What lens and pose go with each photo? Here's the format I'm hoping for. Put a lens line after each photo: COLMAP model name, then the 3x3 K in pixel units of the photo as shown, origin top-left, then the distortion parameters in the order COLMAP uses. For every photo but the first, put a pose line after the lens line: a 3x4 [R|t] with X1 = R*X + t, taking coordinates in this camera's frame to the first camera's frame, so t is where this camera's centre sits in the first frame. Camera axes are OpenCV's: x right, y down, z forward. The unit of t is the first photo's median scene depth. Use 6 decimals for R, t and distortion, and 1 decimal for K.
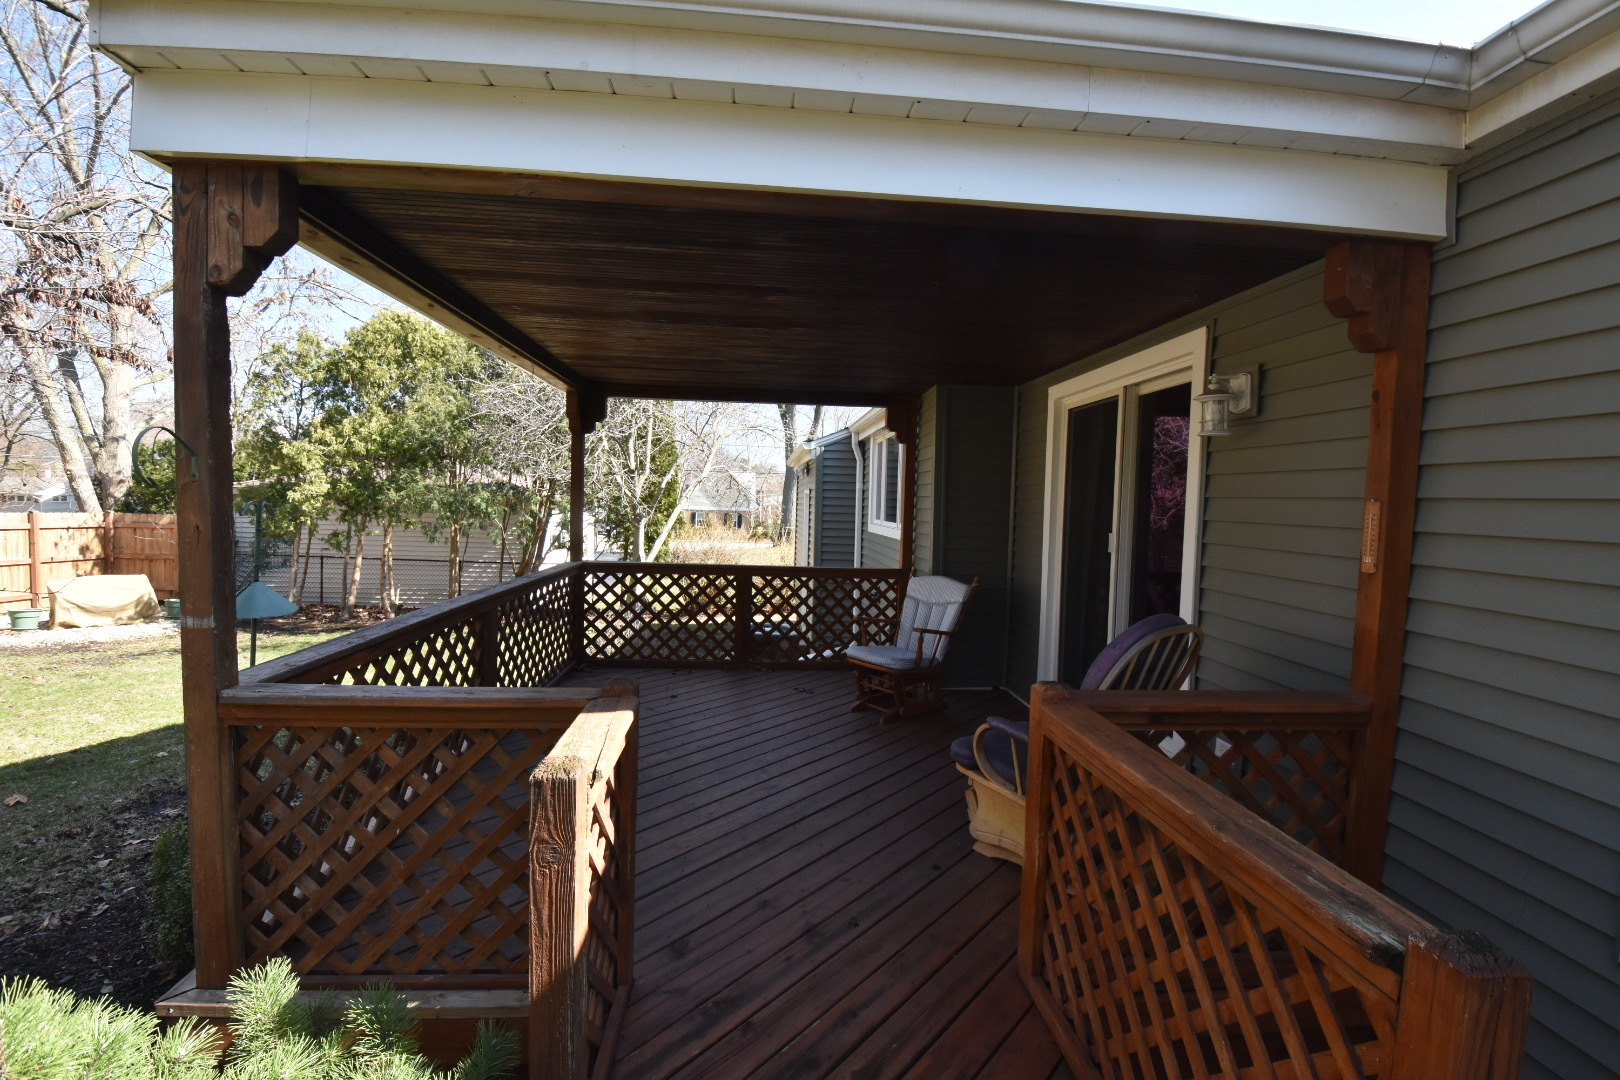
lens RADIAL K [[711.9, 0, 810.0], [0, 711.9, 540.0], [0, 0, 1]] dist [0.000555, -0.014446]
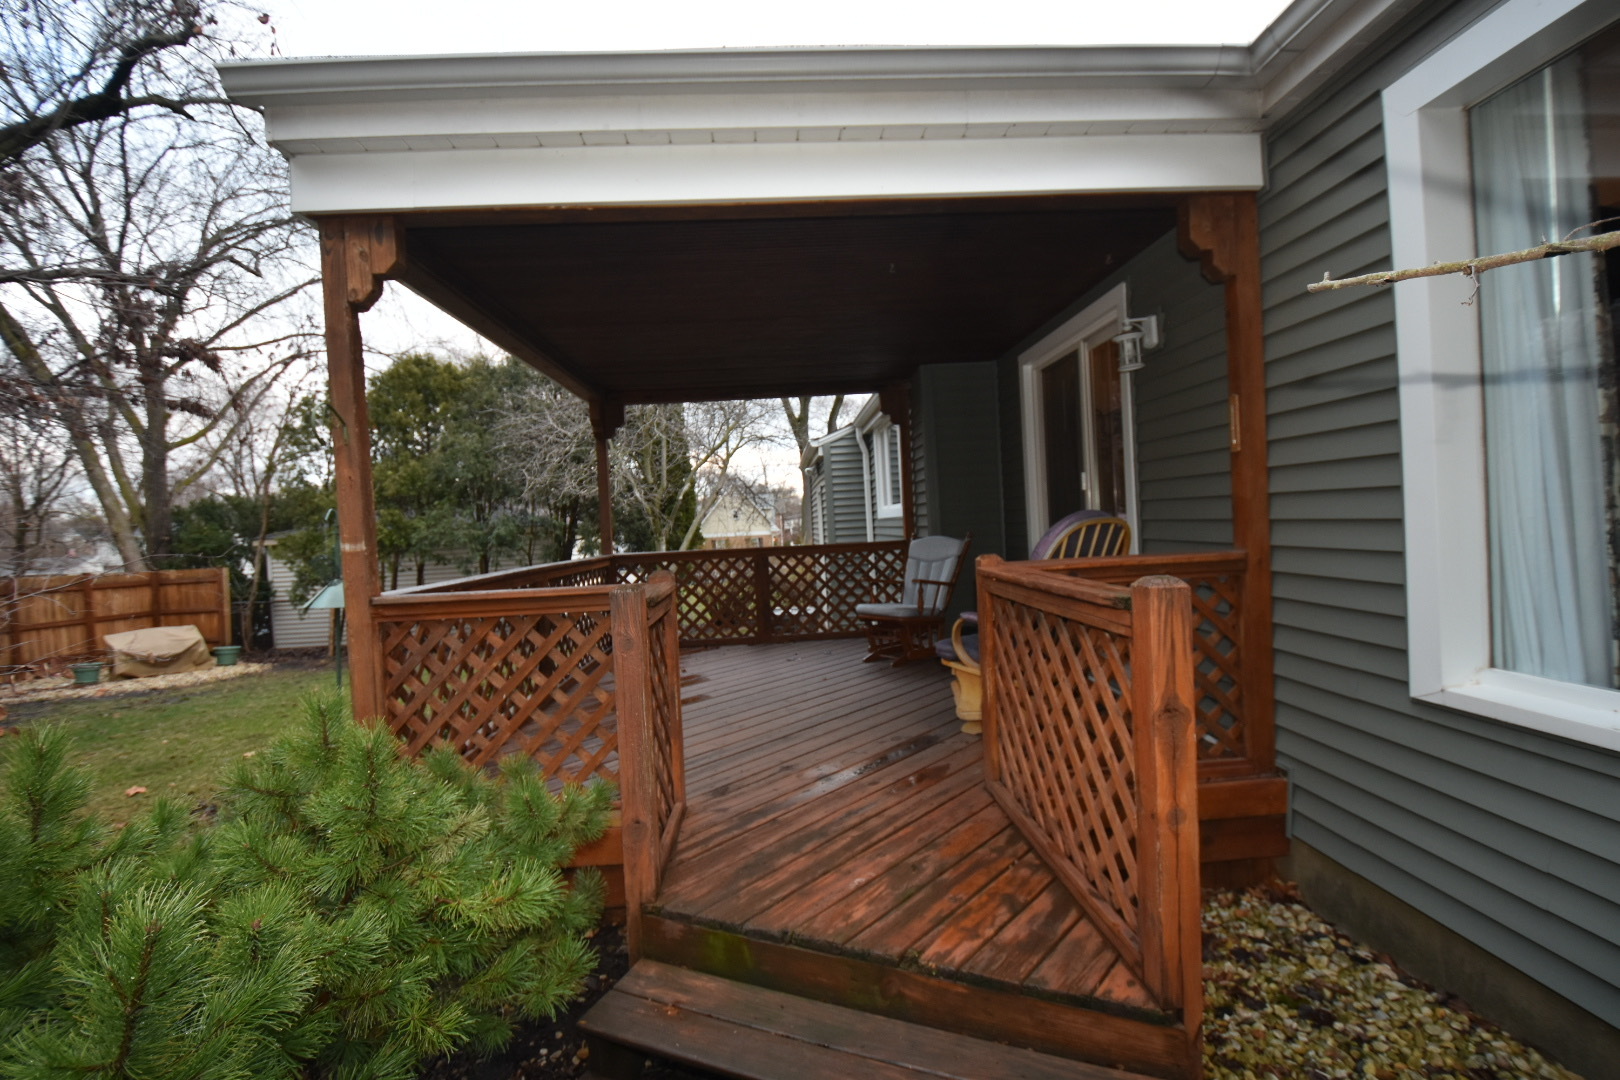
lens RADIAL K [[743.2, 0, 812.3], [0, 743.2, 543.2], [0, 0, 1]] dist [0.001206, -0.016173]
pose [[0.996294, -0.080459, -0.030409, 0.027527], [0.079457, 0.996298, -0.032827, 0.091210], [0.032937, 0.030289, 0.998998, -0.165827]]
